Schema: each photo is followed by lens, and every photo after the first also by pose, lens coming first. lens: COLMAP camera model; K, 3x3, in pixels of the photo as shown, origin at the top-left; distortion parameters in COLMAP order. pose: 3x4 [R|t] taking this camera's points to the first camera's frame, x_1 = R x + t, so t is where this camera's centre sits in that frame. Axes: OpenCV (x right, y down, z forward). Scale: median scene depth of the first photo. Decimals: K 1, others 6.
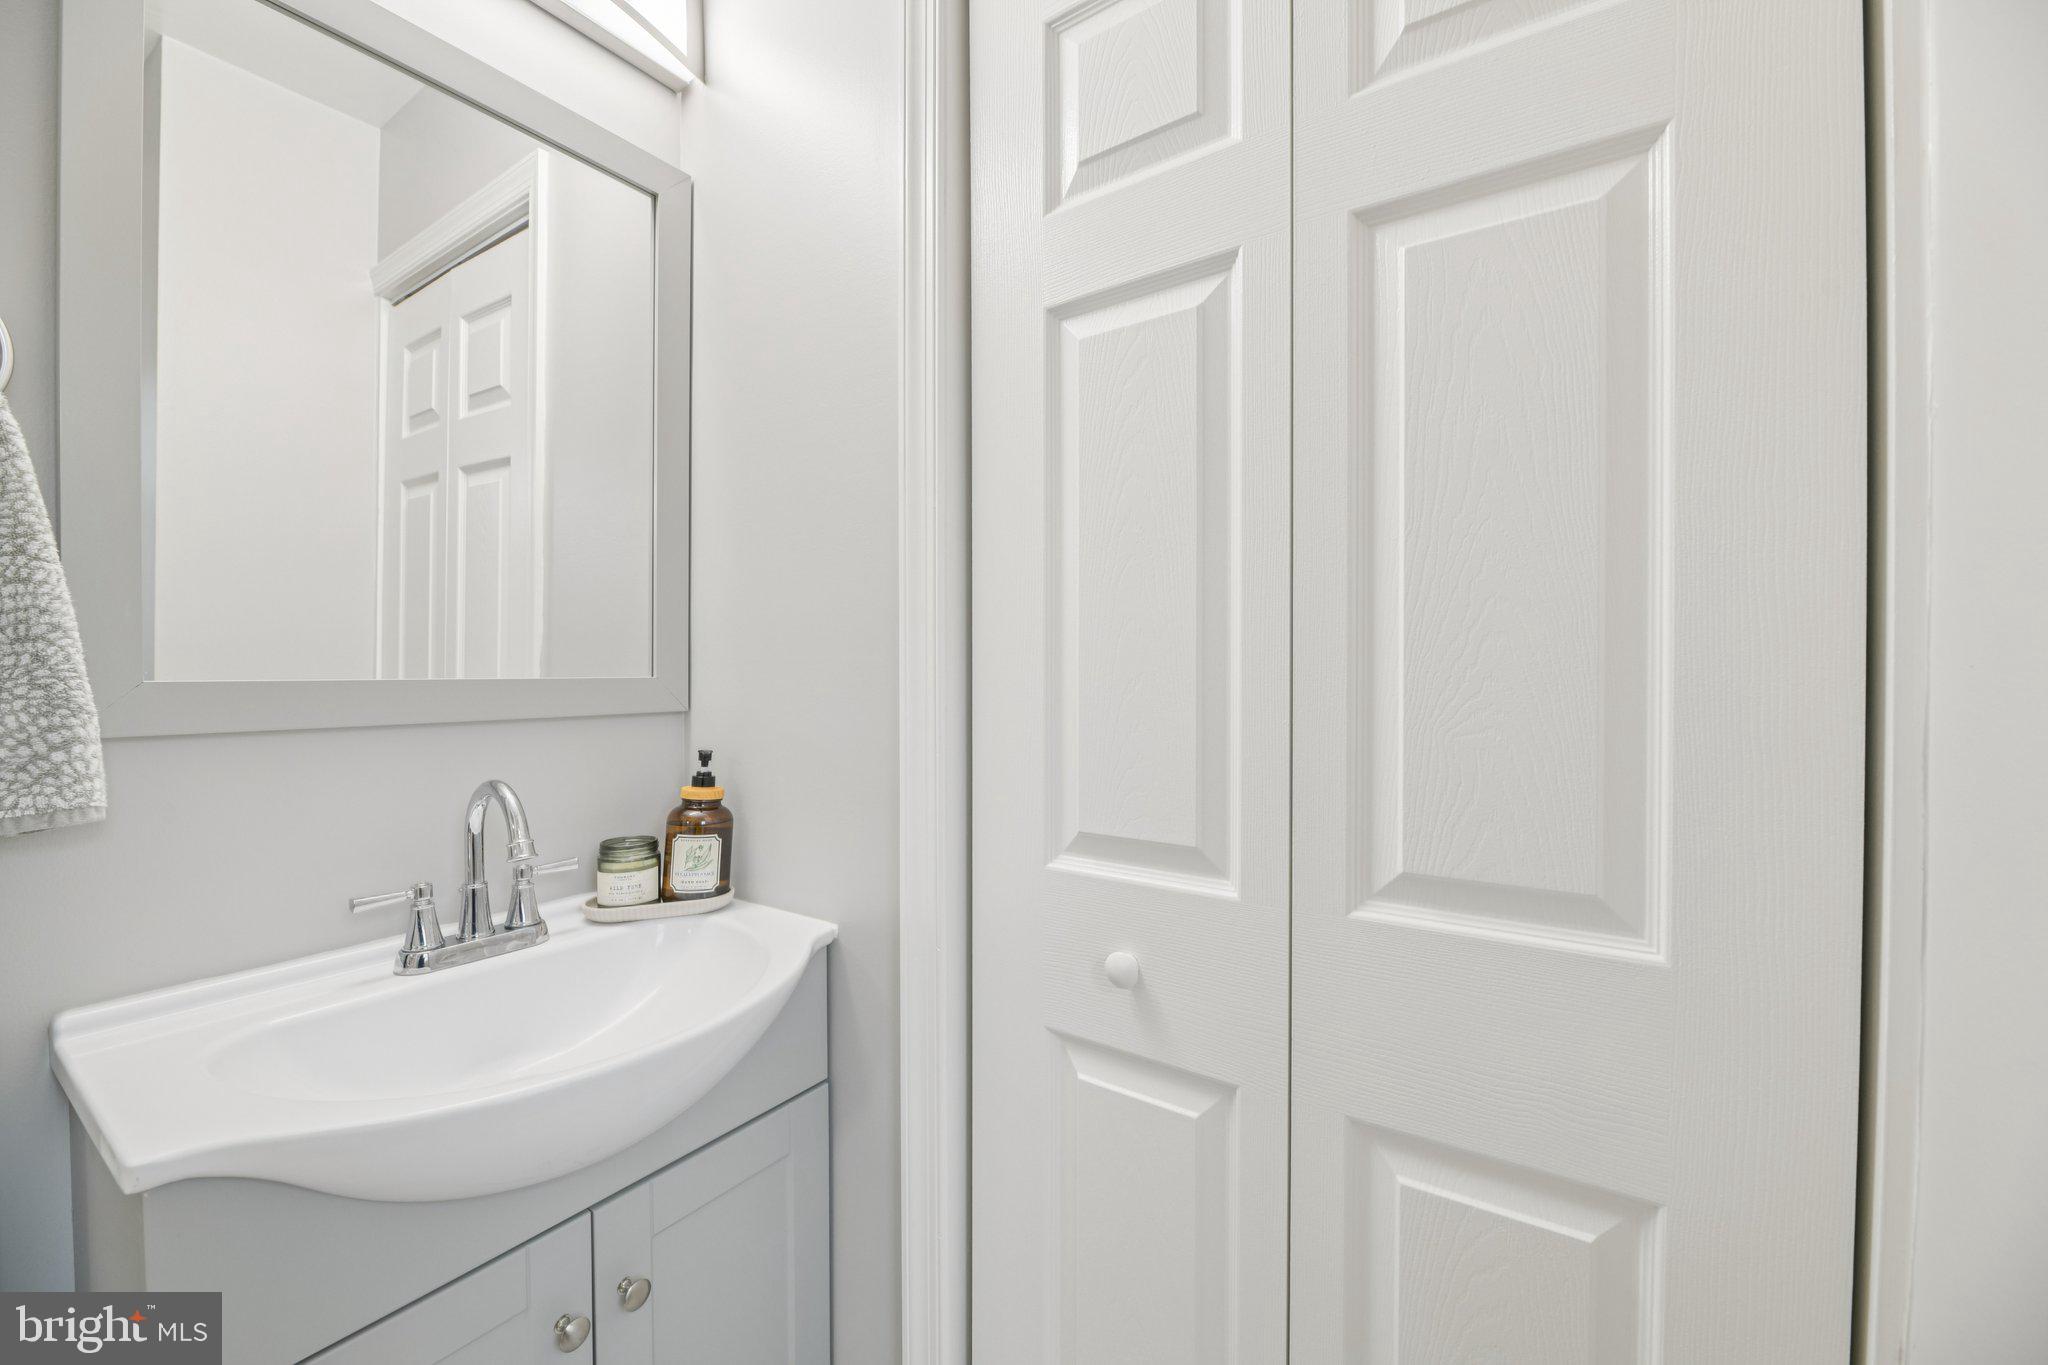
lens RADIAL K [[838.1, 0, 1016.9], [0, 838.1, 676.9], [0, 0, 1]] dist [-0.005145, -0.000614]
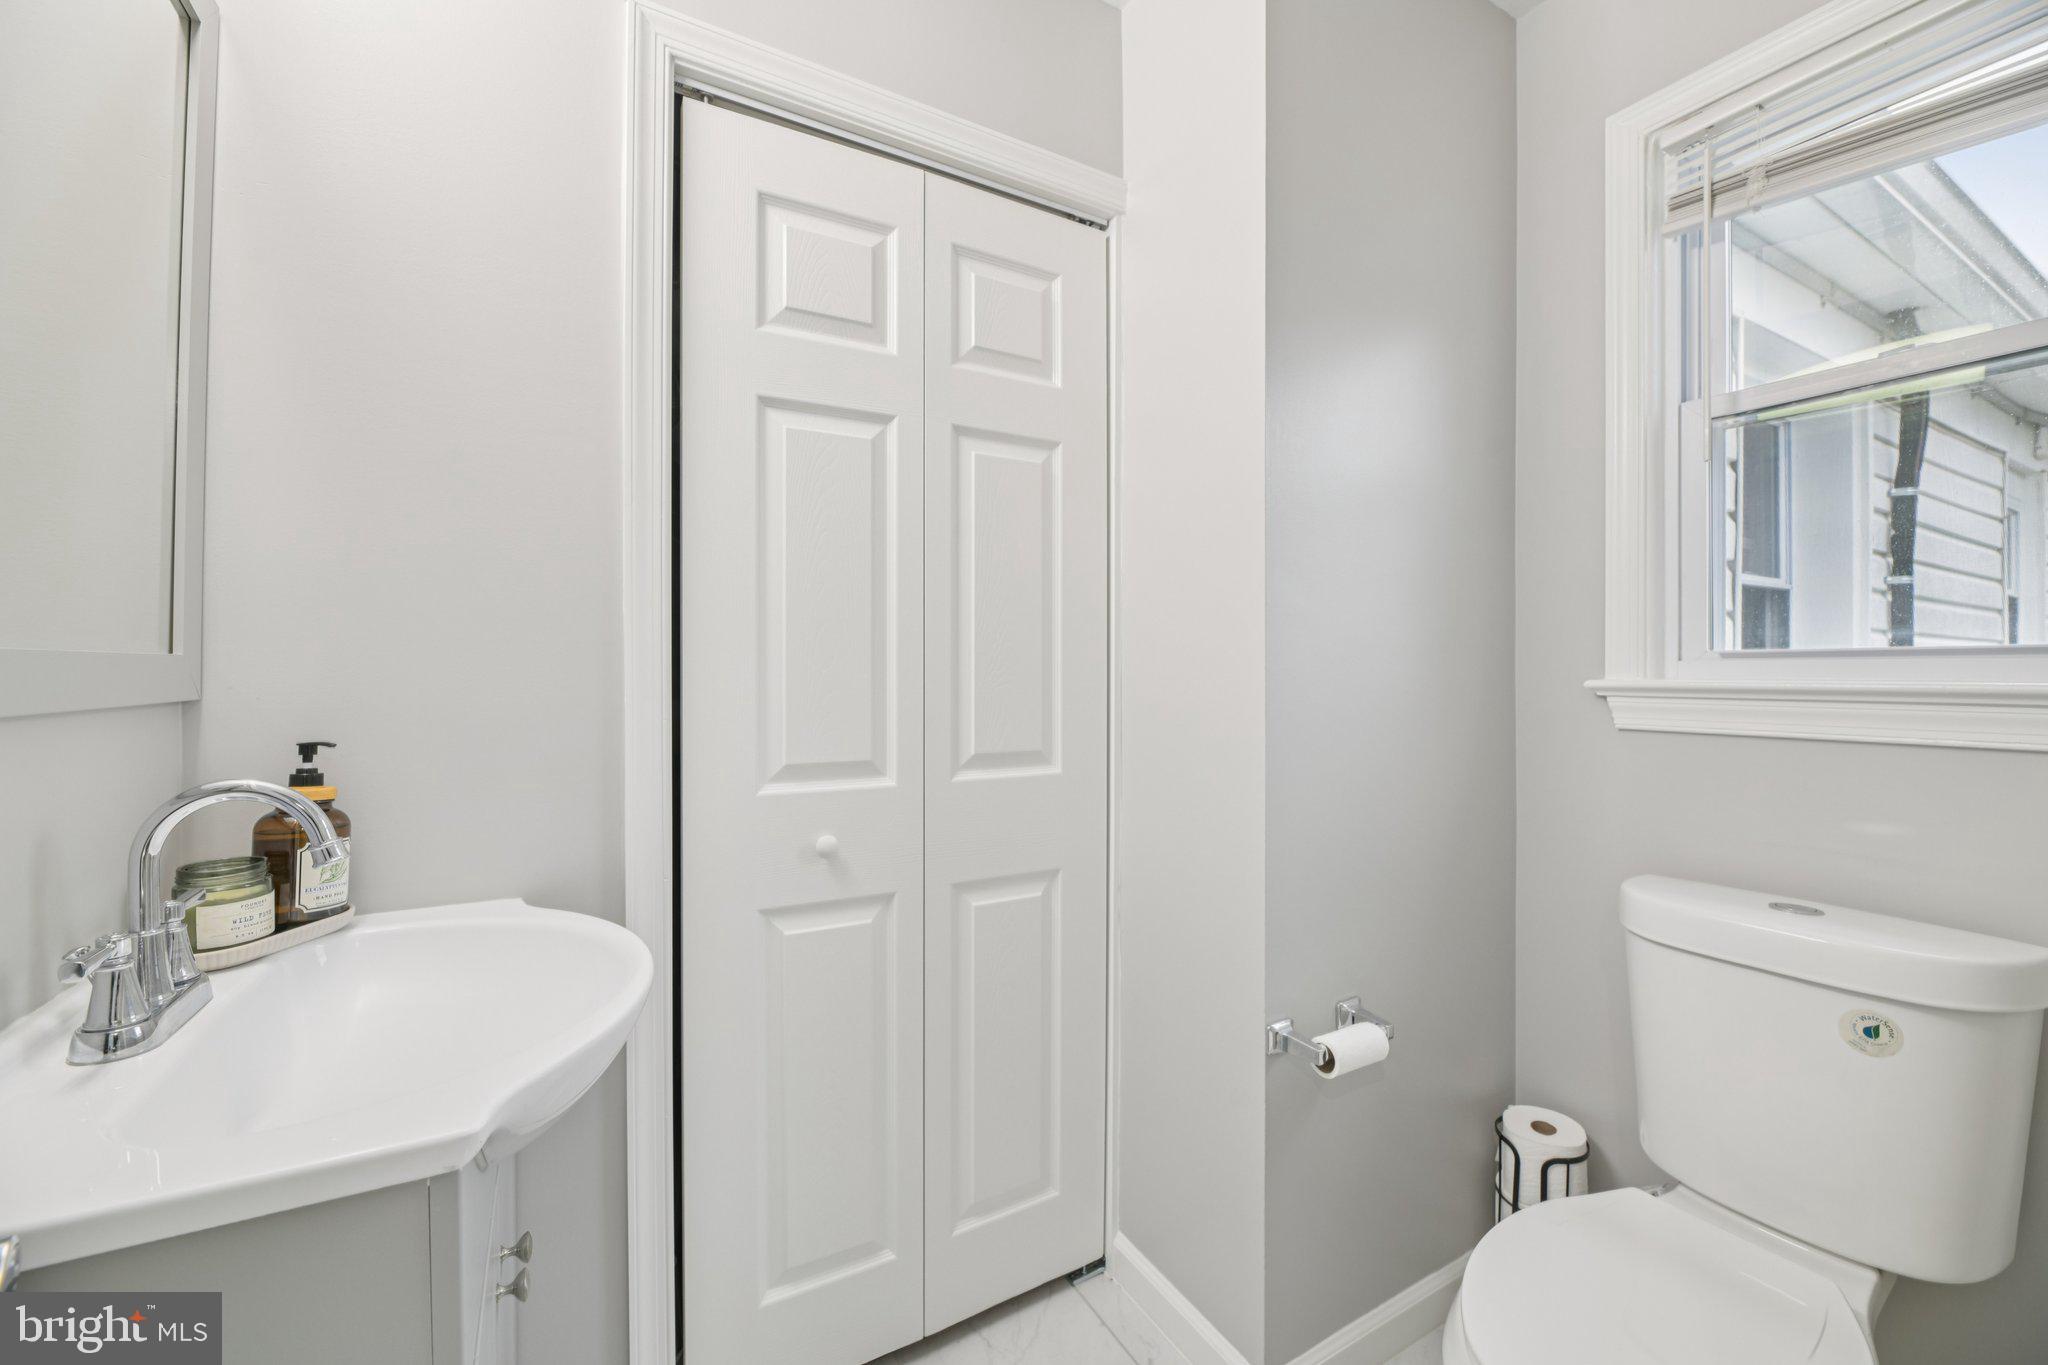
lens RADIAL K [[838.1, 0, 1029.1], [0, 838.1, 676.2], [0, 0, 1]] dist [-0.005145, -0.000614]
pose [[0.425279, -0.001188, 0.905061, -1.069533], [0.005620, 0.999983, -0.001328, 0.035588], [-0.905045, 0.005651, 0.425279, -0.001960]]
